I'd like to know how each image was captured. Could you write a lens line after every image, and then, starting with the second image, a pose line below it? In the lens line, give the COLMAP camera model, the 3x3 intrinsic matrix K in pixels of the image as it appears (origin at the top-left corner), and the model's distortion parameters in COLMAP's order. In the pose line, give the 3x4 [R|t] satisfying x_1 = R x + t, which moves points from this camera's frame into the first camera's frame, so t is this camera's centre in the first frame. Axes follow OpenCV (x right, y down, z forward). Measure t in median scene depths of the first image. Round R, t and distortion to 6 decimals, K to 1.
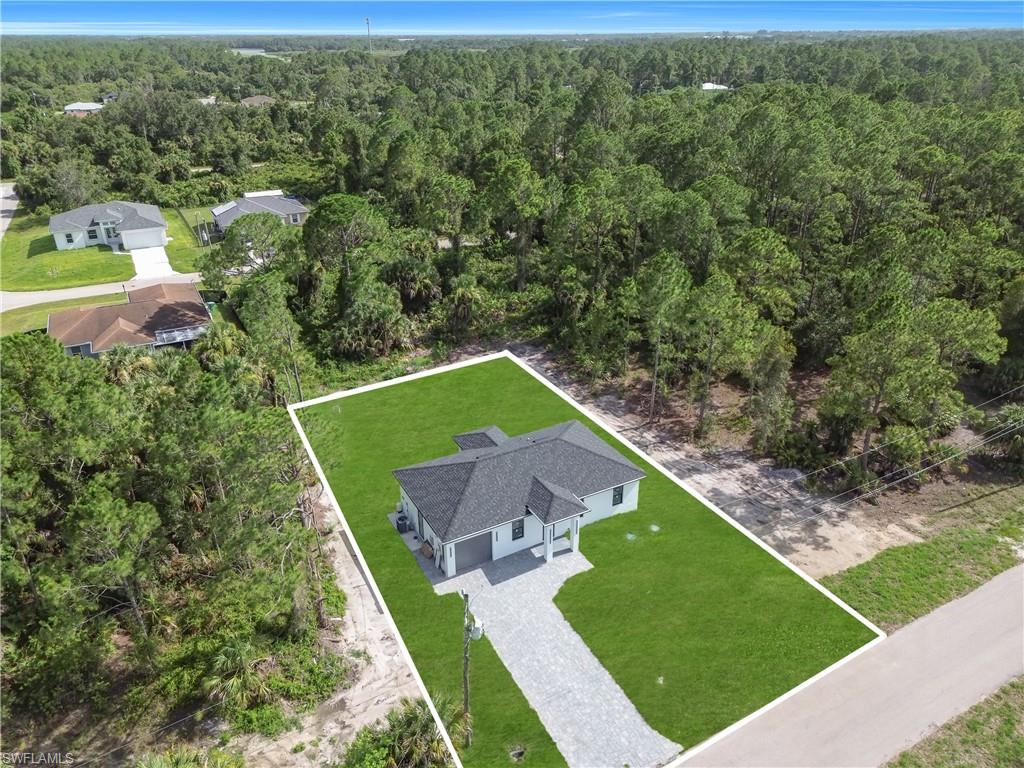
lens RADIAL K [[723.5, 0, 512.0], [0, 723.5, 384.0], [0, 0, 1]] dist [0.057258, -0.050878]
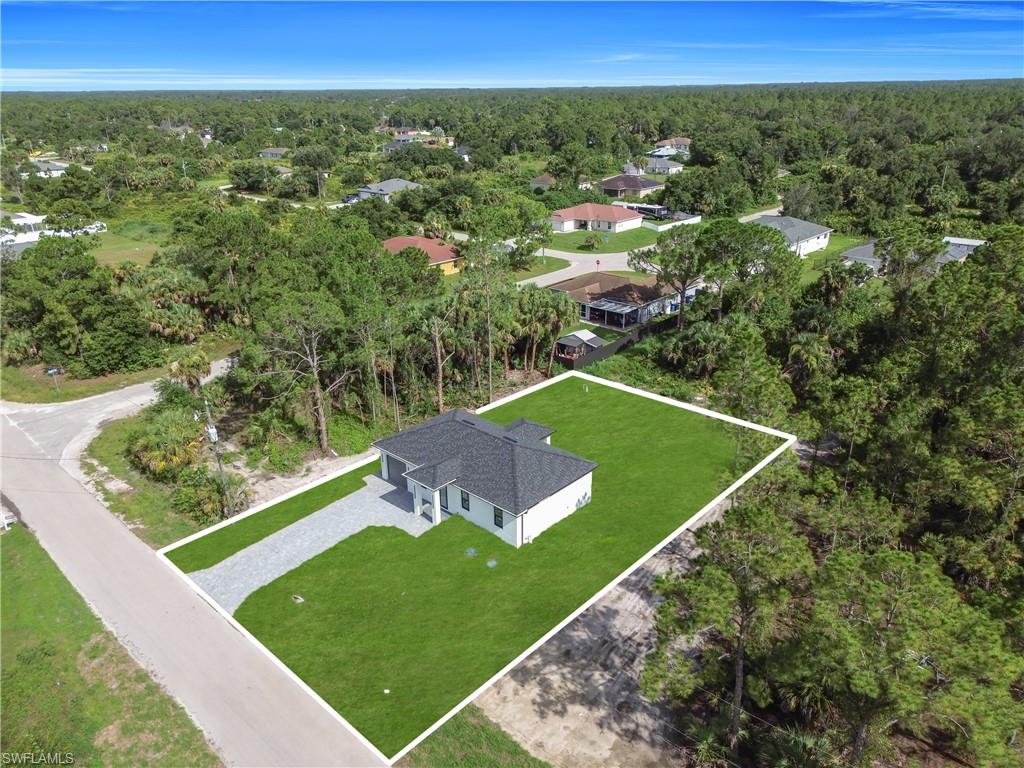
lens RADIAL K [[723.5, 0, 512.0], [0, 723.5, 384.0], [0, 0, 1]] dist [0.057258, -0.050878]
pose [[0.312894, 0.359102, -0.879286, 0.805926], [-0.400208, 0.889420, 0.220827, -0.196638], [0.861354, 0.282802, 0.422010, 0.464484]]
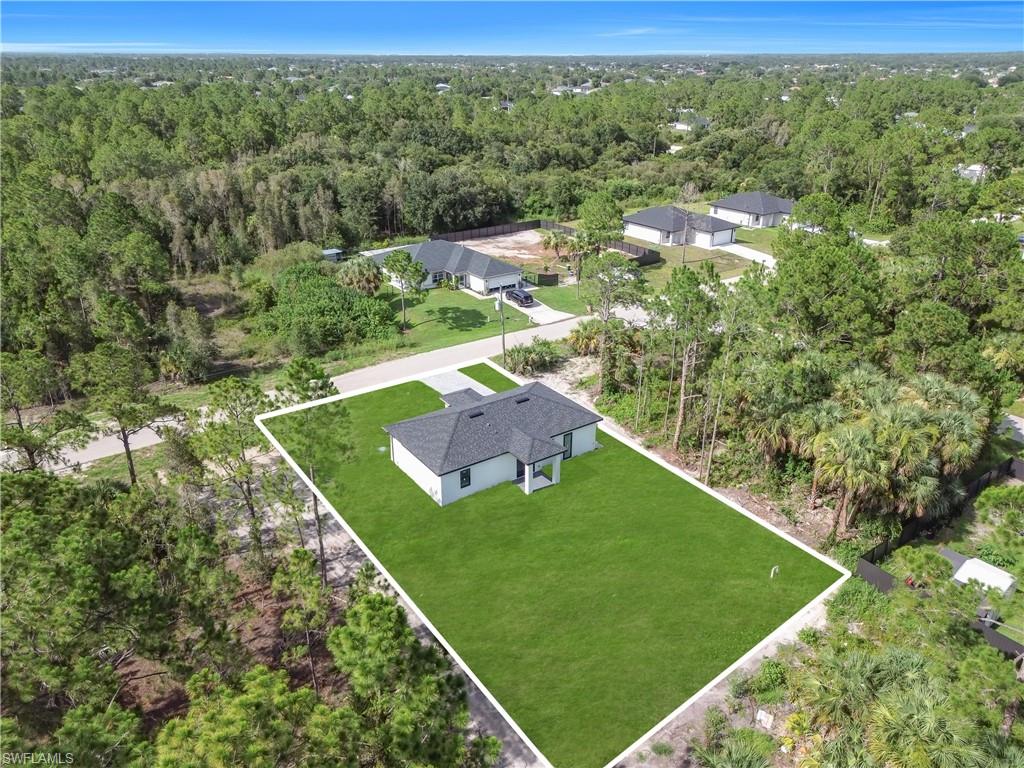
lens RADIAL K [[723.5, 0, 512.0], [0, 723.5, 384.0], [0, 0, 1]] dist [0.057258, -0.050878]
pose [[-0.994673, 0.042546, -0.093893, 0.077065], [-0.044417, 0.645066, 0.762835, -0.677105], [0.093023, 0.762942, -0.639739, 1.438153]]
